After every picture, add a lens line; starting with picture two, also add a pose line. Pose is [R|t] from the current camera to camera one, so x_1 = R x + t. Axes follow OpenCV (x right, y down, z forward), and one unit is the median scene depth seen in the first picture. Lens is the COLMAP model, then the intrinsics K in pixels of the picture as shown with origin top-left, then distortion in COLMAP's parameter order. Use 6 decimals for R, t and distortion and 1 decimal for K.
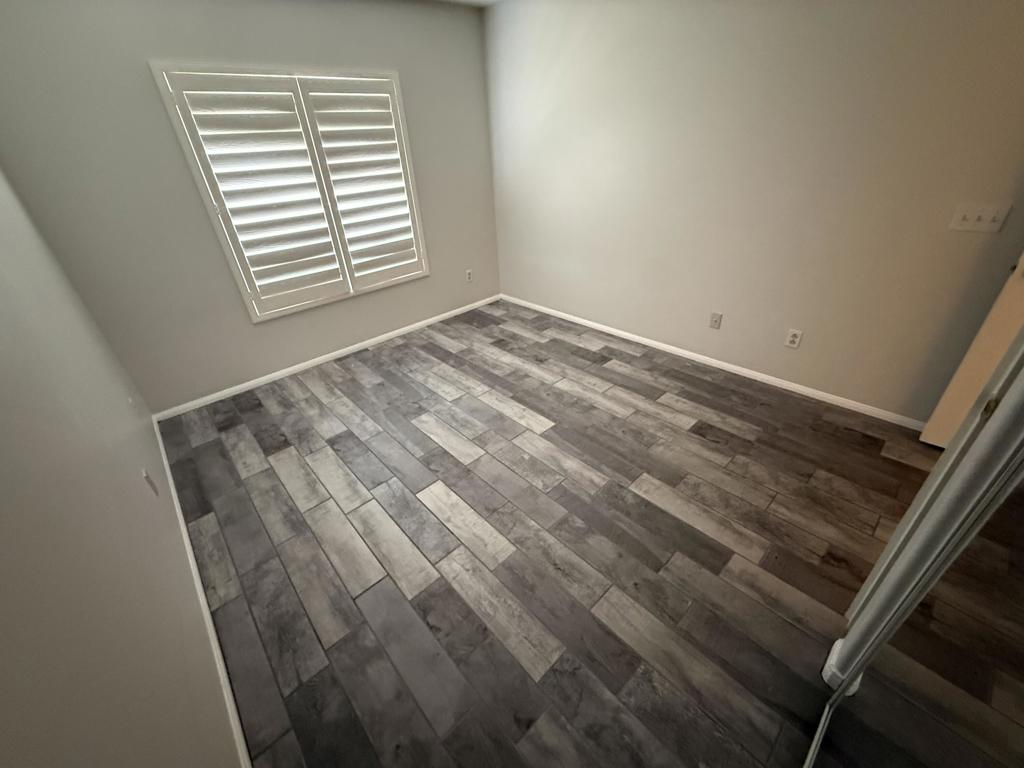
lens RADIAL K [[410.8, 0, 509.9], [0, 410.8, 381.4], [0, 0, 1]] dist [0.000153, 0.000255]
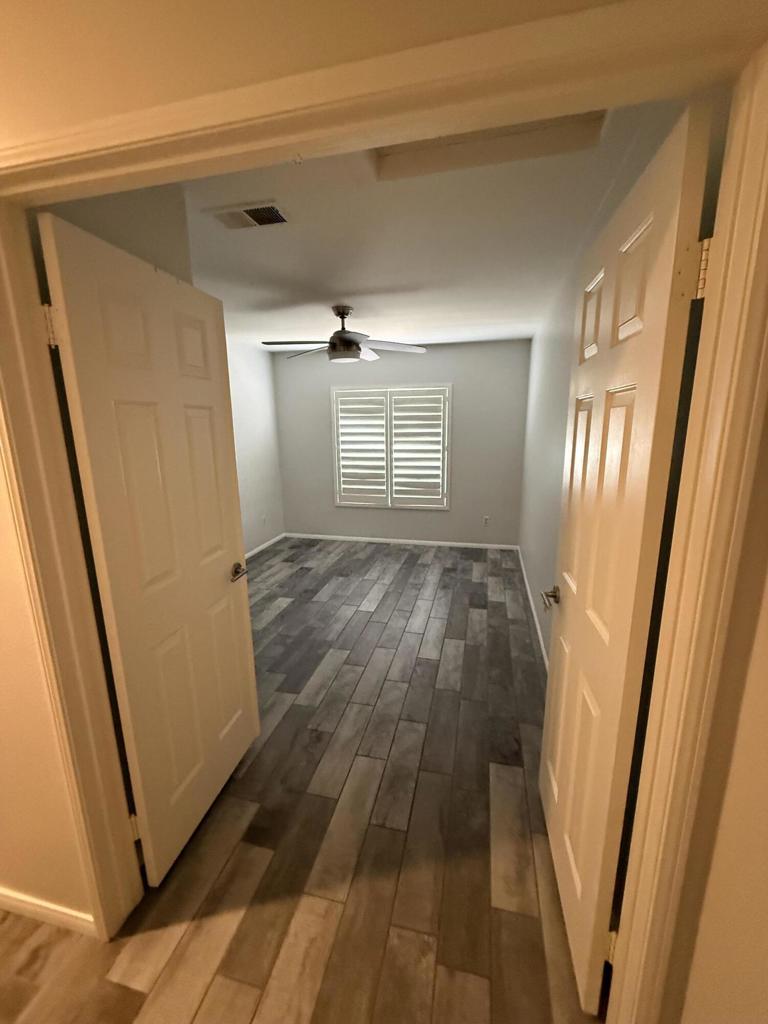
lens RADIAL K [[408.3, 0, 384.0], [0, 408.3, 512.0], [0, 0, 1]] dist [-0.000814, -0.000026]
pose [[0.558242, 0.227407, -0.797905, 1.027756], [-0.439068, 0.896974, -0.051545, -0.126472], [0.703978, 0.379109, 0.600576, 0.070063]]
